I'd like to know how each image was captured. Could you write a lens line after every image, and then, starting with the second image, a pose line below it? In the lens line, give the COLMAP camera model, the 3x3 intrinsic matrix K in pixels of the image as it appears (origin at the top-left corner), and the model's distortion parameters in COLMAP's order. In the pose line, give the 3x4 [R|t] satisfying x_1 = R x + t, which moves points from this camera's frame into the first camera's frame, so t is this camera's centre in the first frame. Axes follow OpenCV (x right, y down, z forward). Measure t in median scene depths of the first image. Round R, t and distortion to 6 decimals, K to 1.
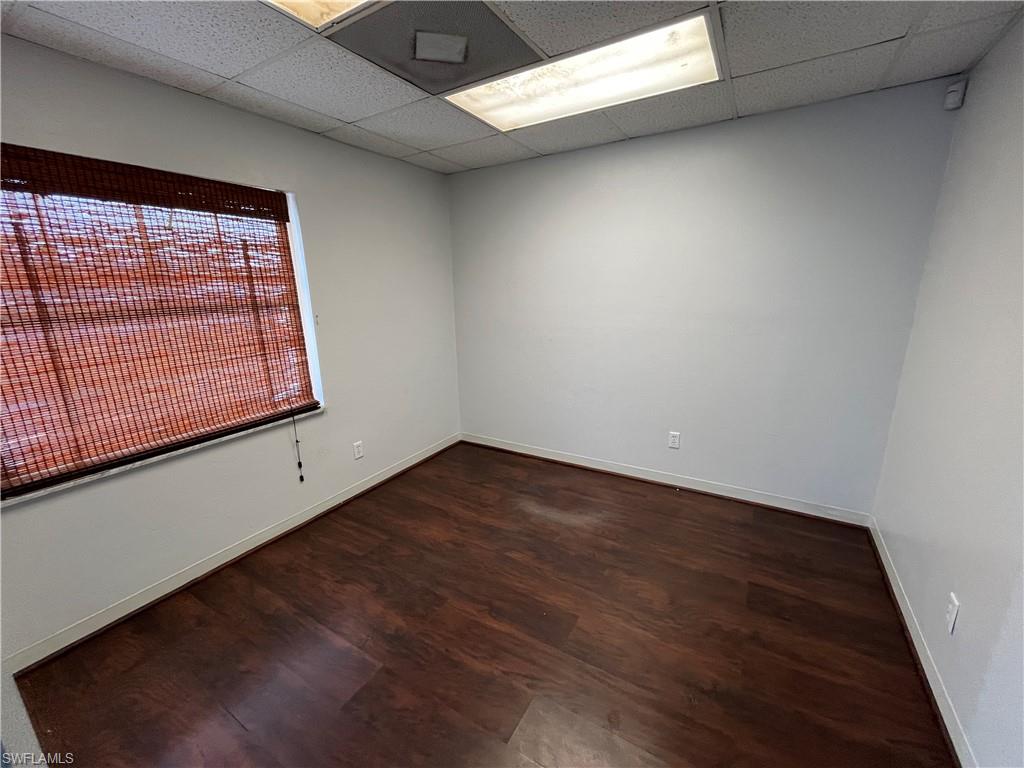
lens RADIAL K [[414.3, 0, 512.0], [0, 414.3, 384.0], [0, 0, 1]] dist [-0.001071, 0.000110]
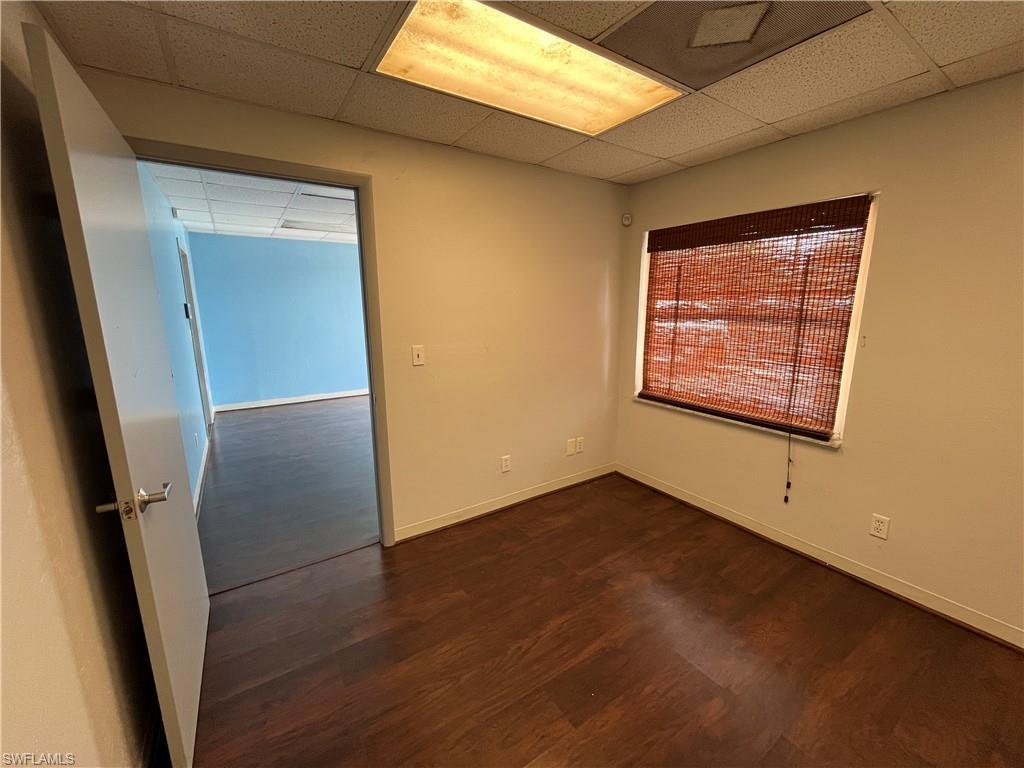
lens RADIAL K [[414.3, 0, 512.0], [0, 414.3, 384.0], [0, 0, 1]] dist [-0.001071, 0.000110]
pose [[-0.430174, 0.197619, -0.880850, 0.656760], [-0.199111, 0.930946, 0.306096, -0.220137], [0.880514, 0.307062, -0.361120, 0.828357]]
